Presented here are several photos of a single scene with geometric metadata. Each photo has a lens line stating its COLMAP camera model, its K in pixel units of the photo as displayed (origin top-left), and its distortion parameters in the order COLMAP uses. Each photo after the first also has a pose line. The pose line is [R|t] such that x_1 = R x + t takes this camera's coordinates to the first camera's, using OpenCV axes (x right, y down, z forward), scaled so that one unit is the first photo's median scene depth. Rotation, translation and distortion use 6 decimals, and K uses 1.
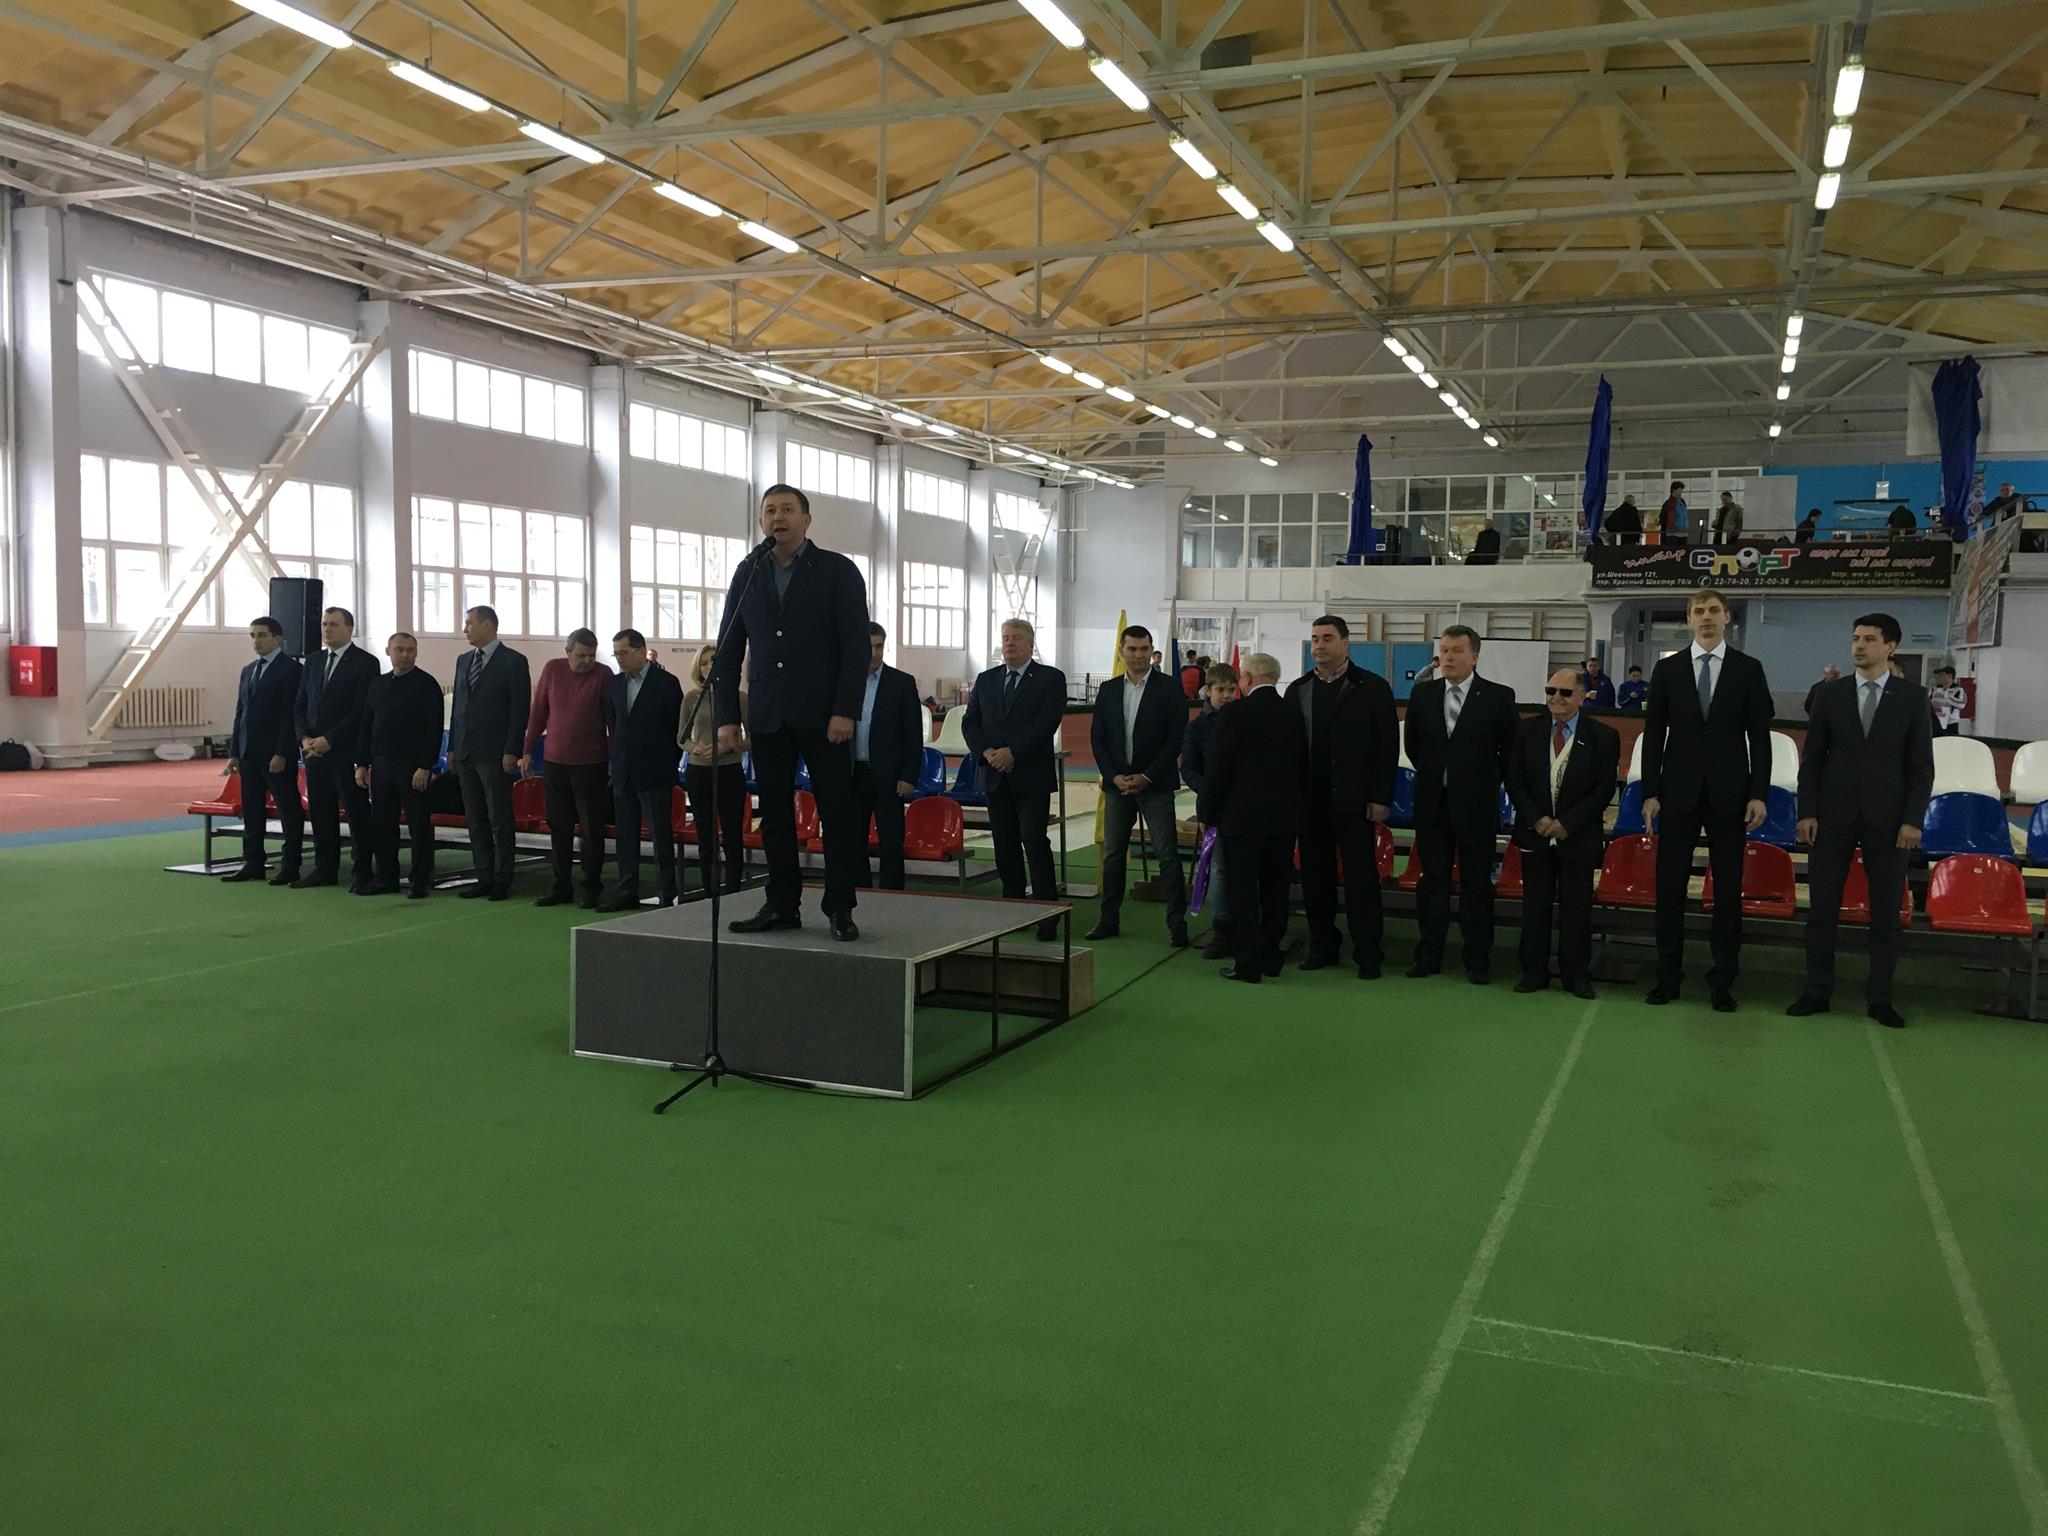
lens RADIAL K [[1742.5, 0, 1030.2], [0, 1742.5, 767.9], [0, 0, 1]] dist [0.080712, -0.109124]
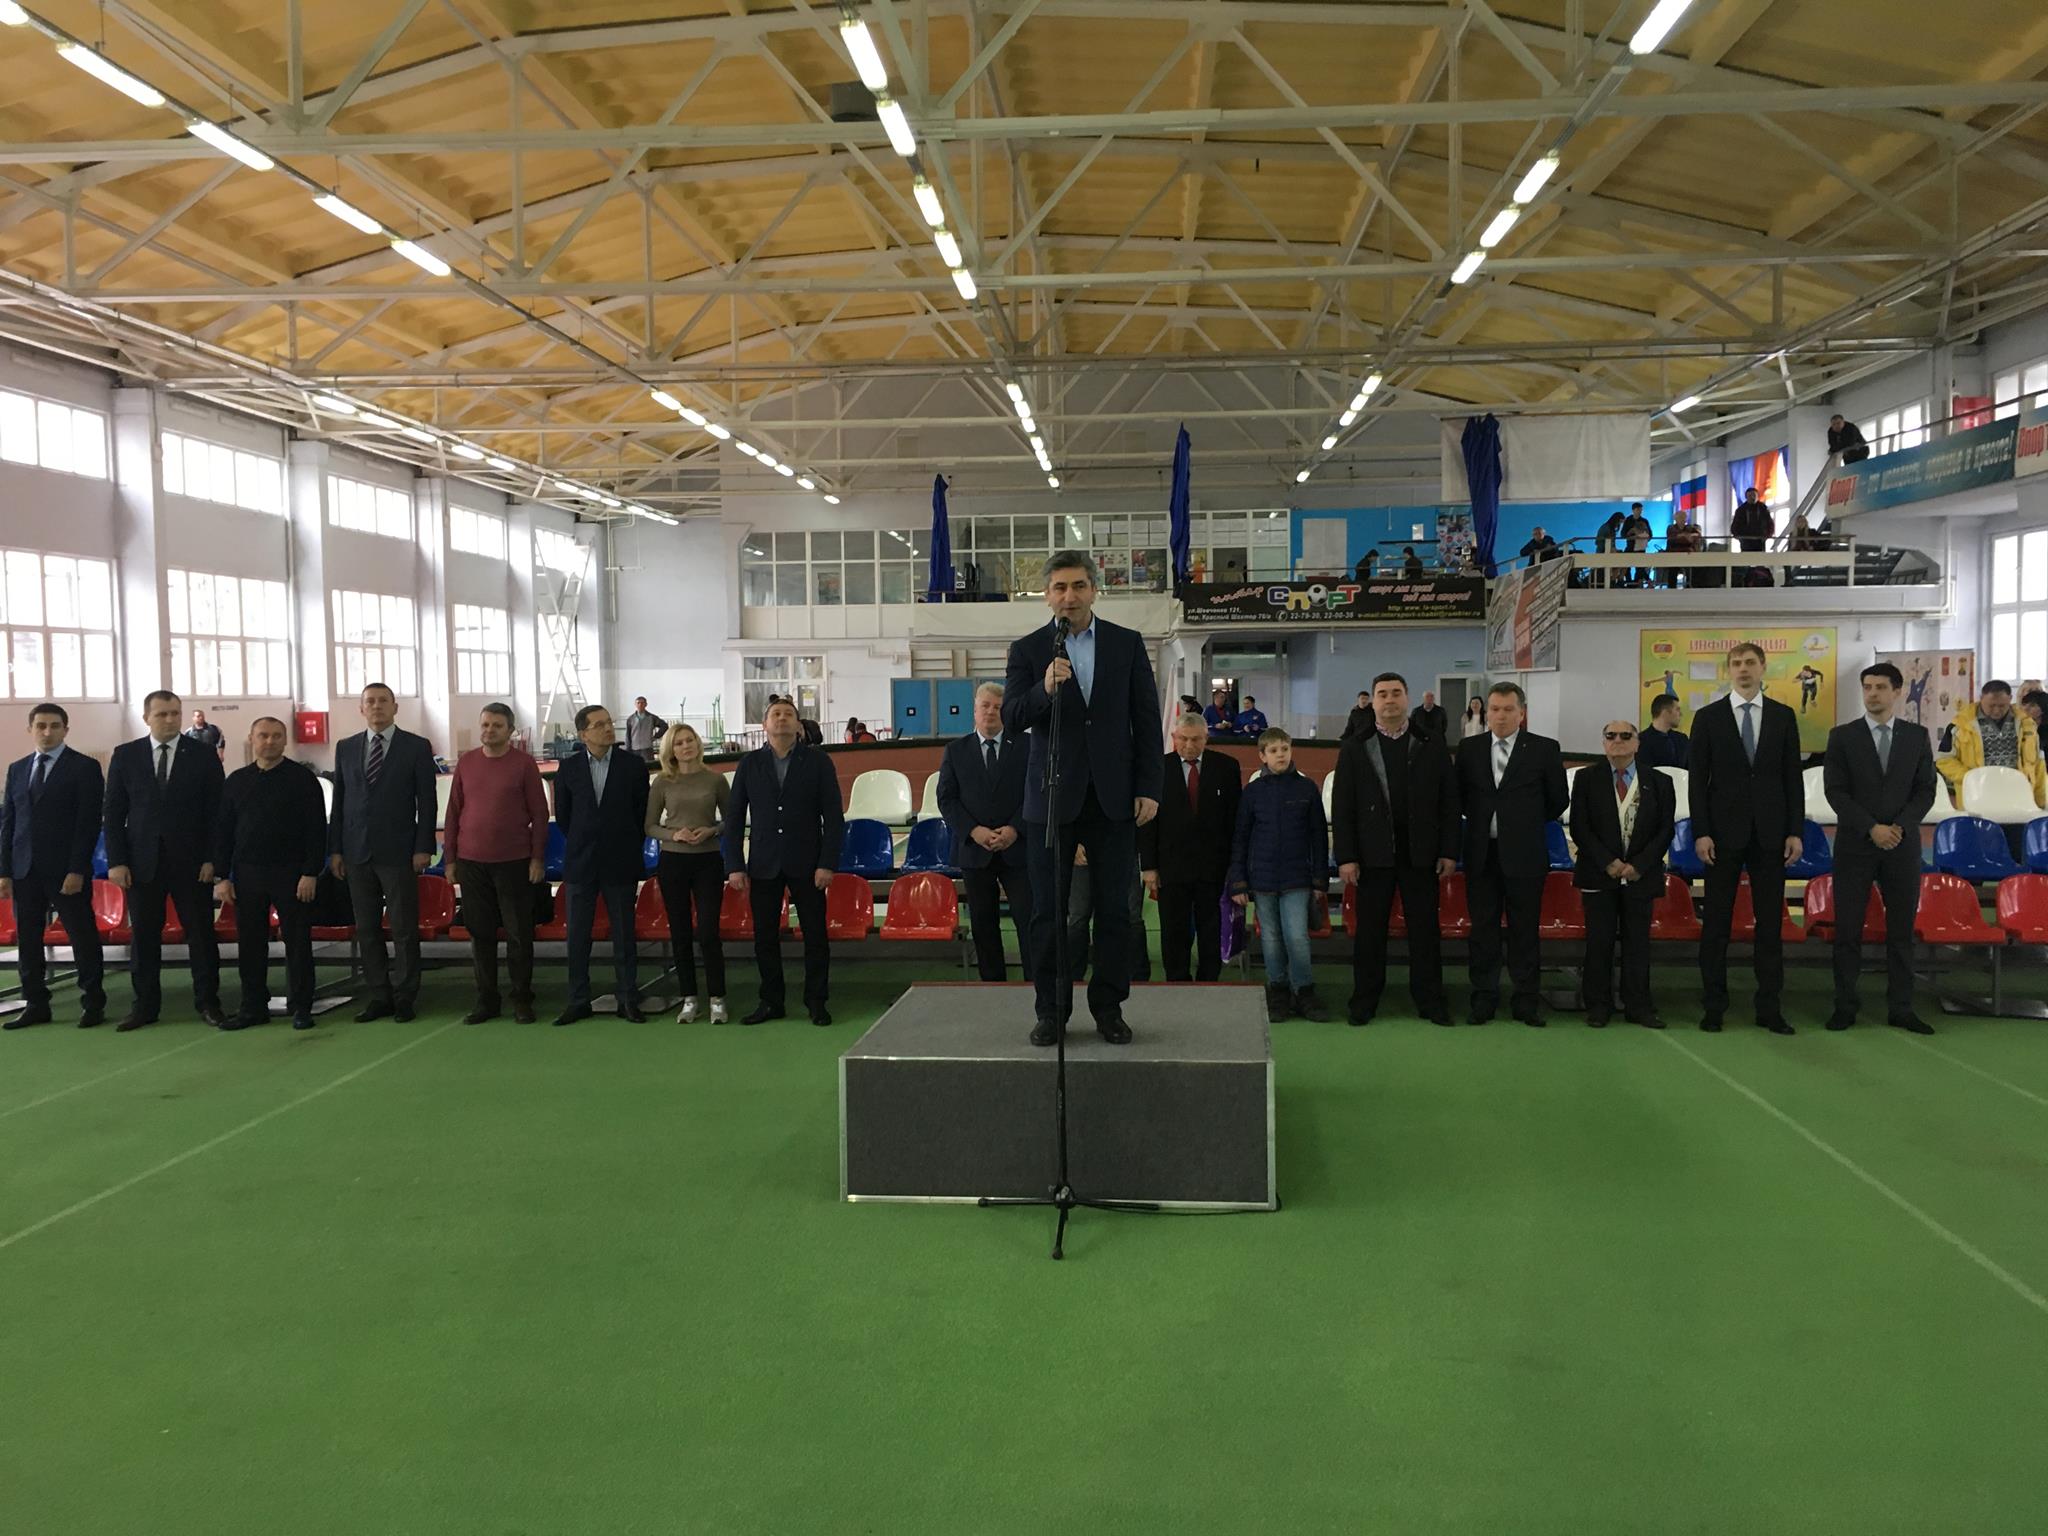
lens RADIAL K [[1742.8, 0, 1031.9], [0, 1742.8, 766.7], [0, 0, 1]] dist [0.071826, -0.093190]
pose [[0.951028, -0.042554, 0.306162, -0.095172], [0.048150, 0.998782, -0.010744, -0.009184], [-0.305332, 0.024959, 0.951919, 0.026863]]
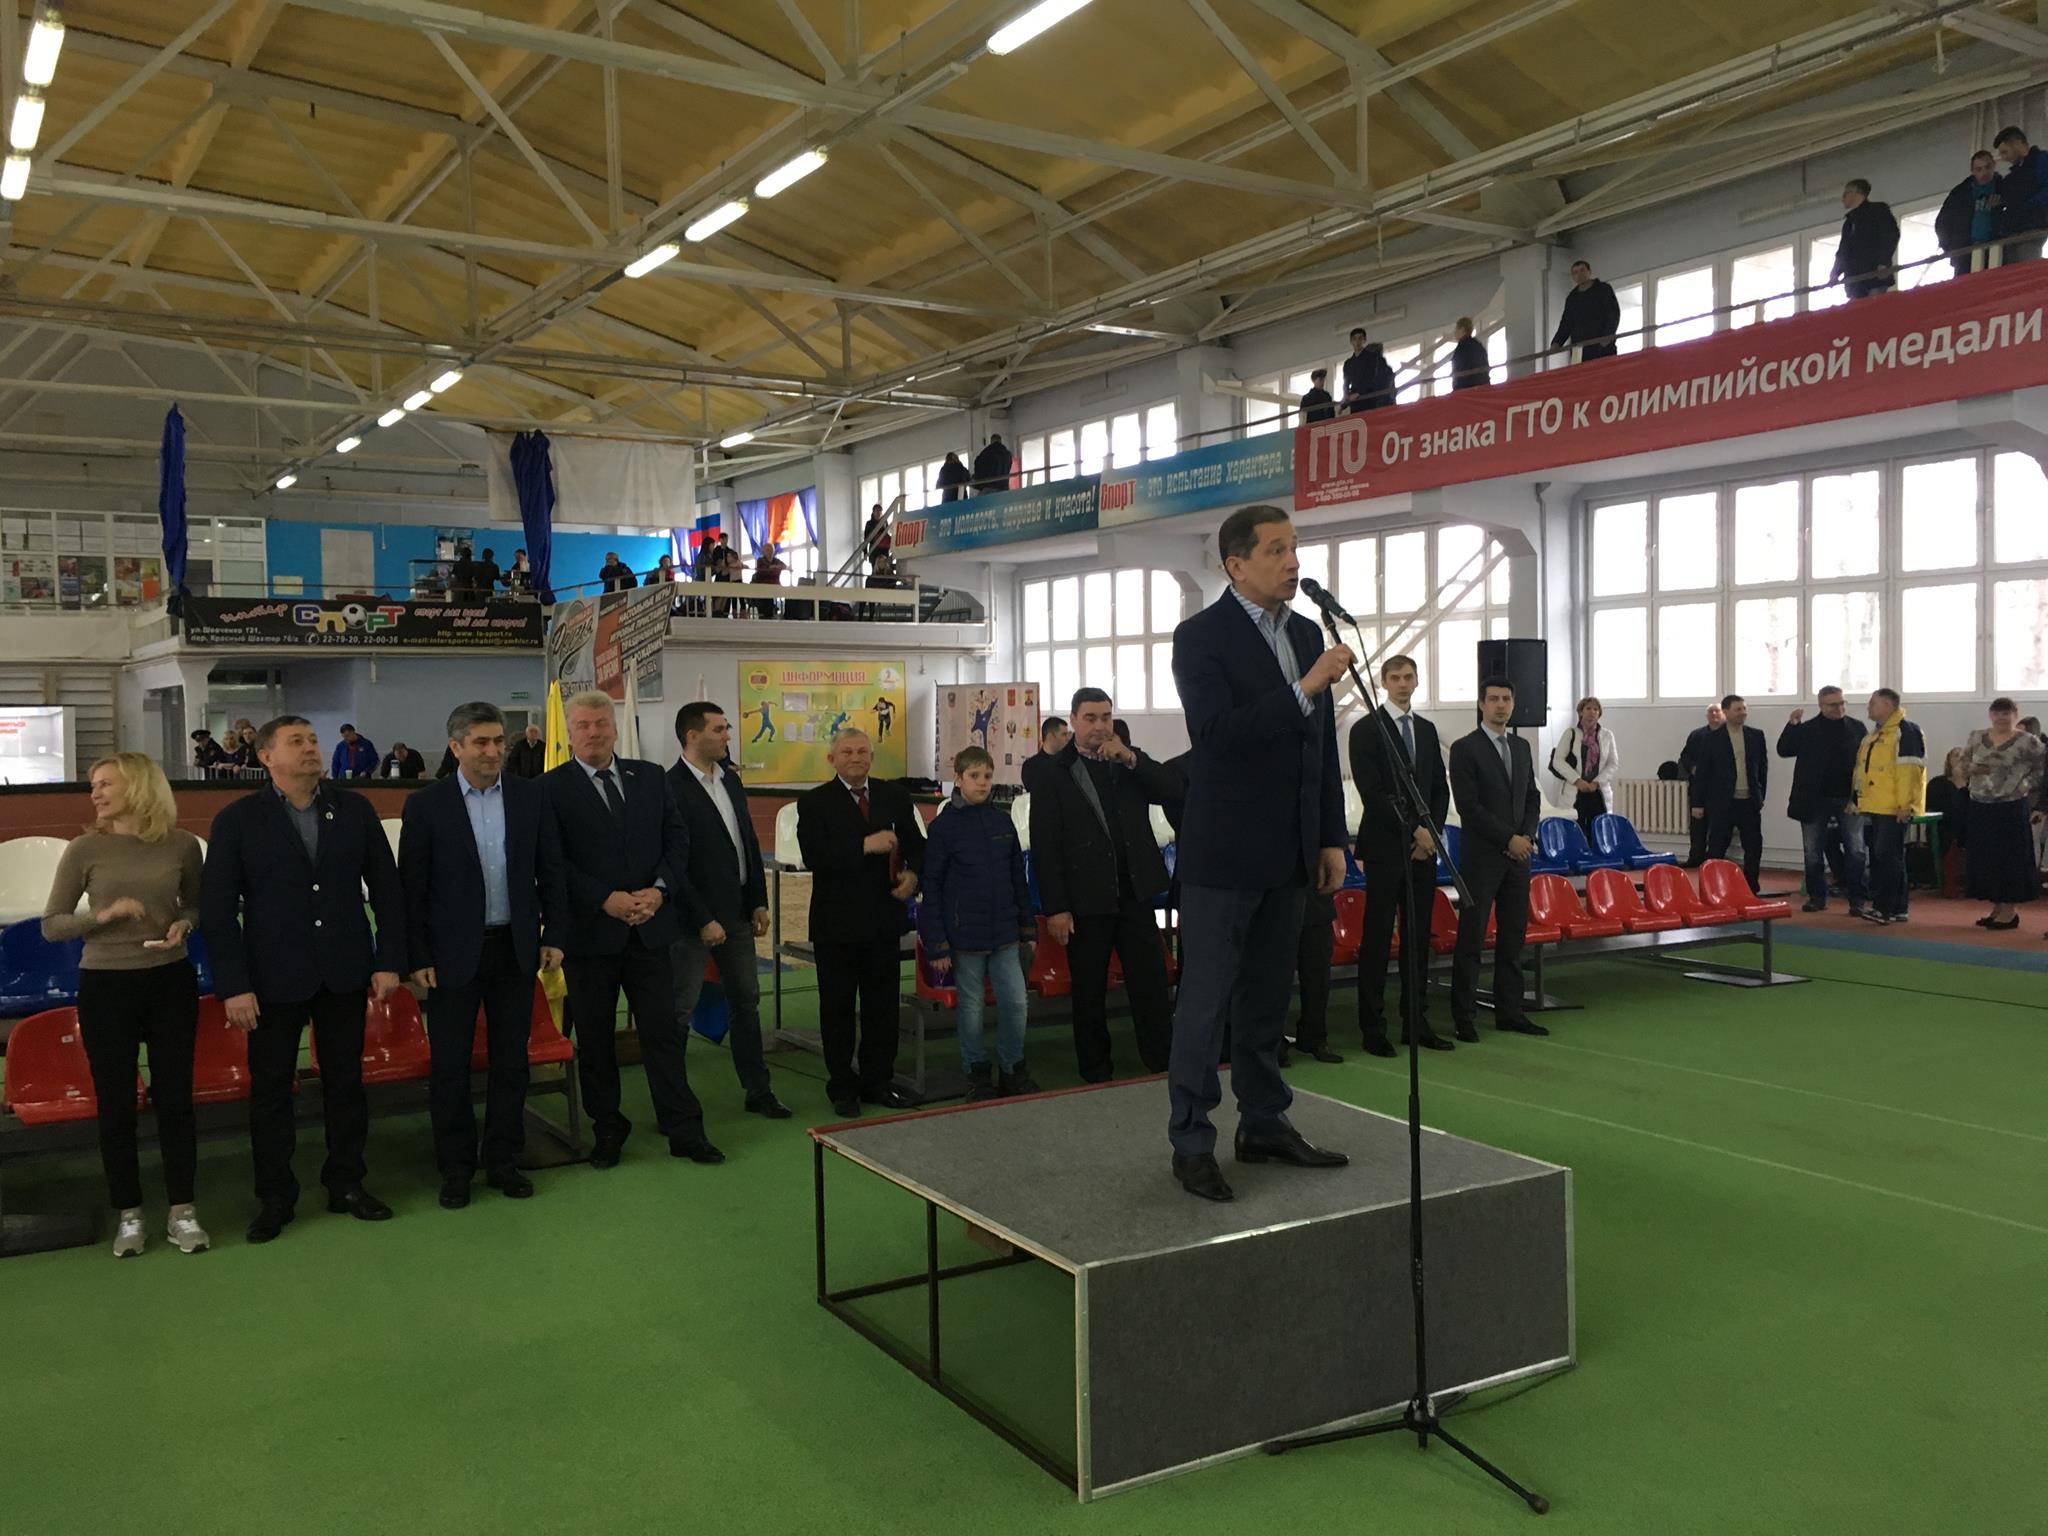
lens RADIAL K [[1742.8, 0, 1031.9], [0, 1742.8, 766.7], [0, 0, 1]] dist [0.071826, -0.093190]
pose [[0.580924, -0.054012, 0.812164, -0.156012], [0.080163, 0.996742, 0.008948, -0.016043], [-0.810001, 0.059907, 0.583361, 0.149295]]
